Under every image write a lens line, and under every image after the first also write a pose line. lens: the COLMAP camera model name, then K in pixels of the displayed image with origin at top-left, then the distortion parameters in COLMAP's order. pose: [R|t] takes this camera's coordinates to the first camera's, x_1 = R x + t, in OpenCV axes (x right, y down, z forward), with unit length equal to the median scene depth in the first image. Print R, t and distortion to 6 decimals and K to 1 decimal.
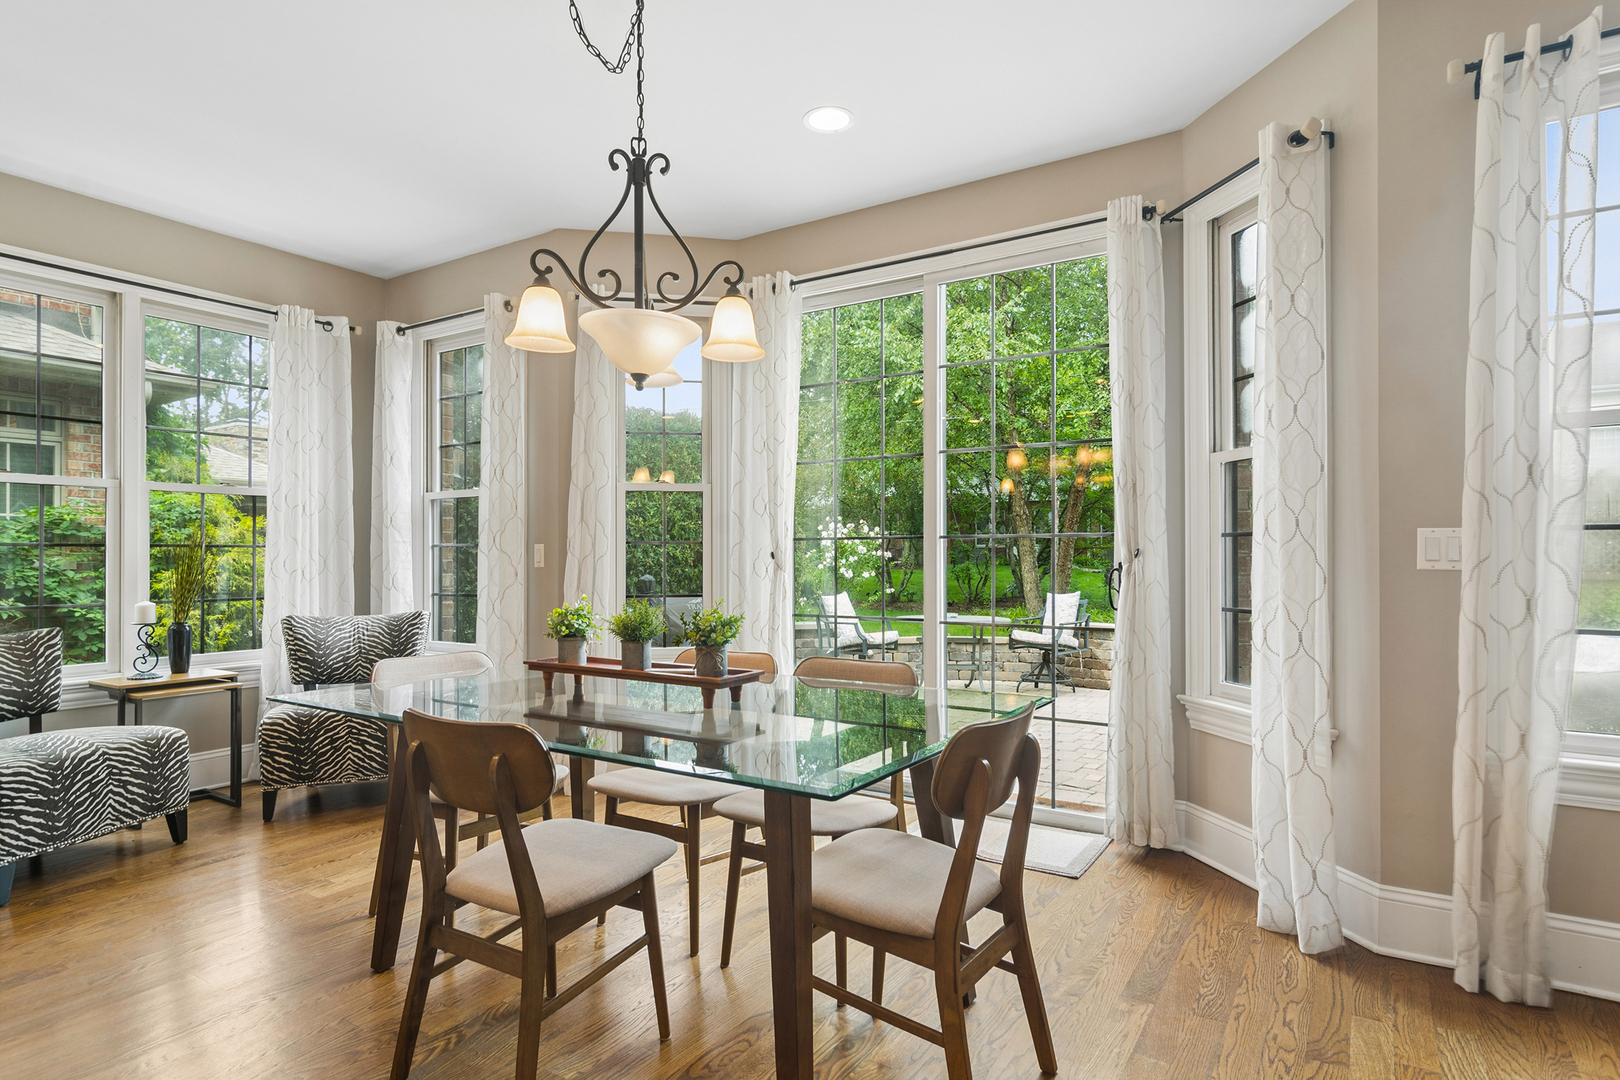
lens RADIAL K [[878.5, 0, 811.6], [0, 878.5, 549.2], [0, 0, 1]] dist [0.000925, 0.000646]
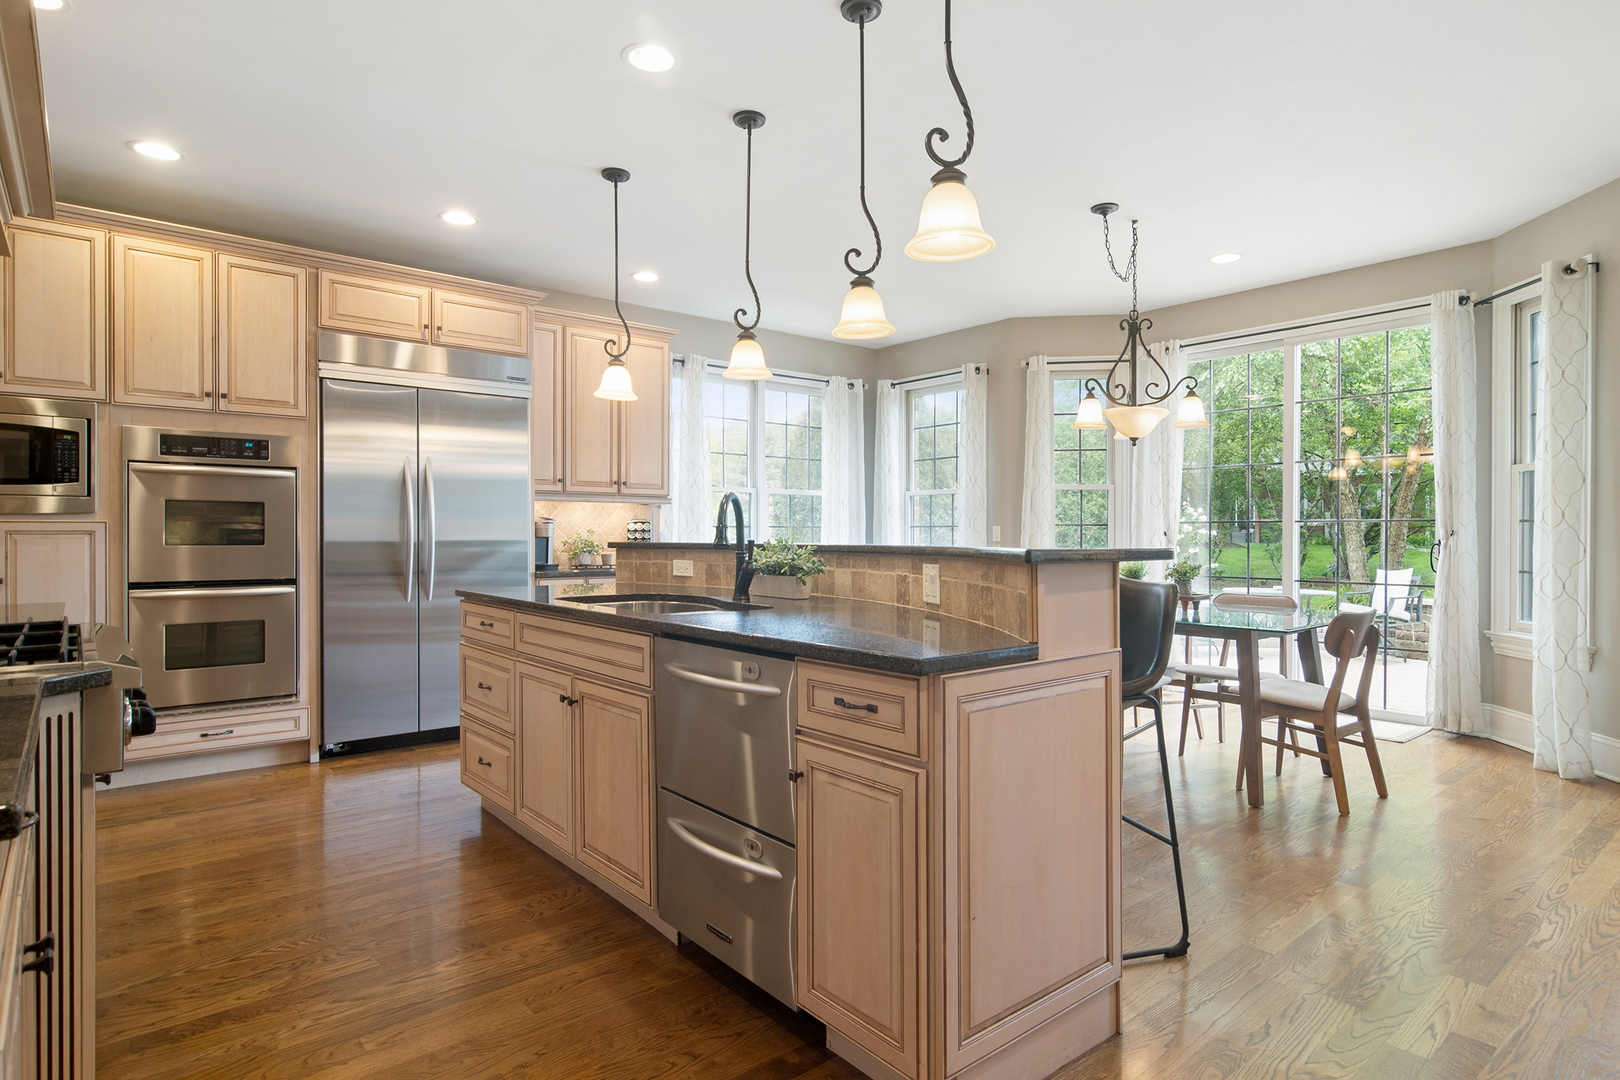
lens RADIAL K [[878.5, 0, 809.1], [0, 878.5, 538.4], [0, 0, 1]] dist [0.000925, 0.000646]
pose [[0.952488, 0.005105, -0.304534, -0.212550], [-0.001015, 0.999907, 0.013585, -0.005632], [0.304575, -0.012631, 0.952405, -0.749008]]
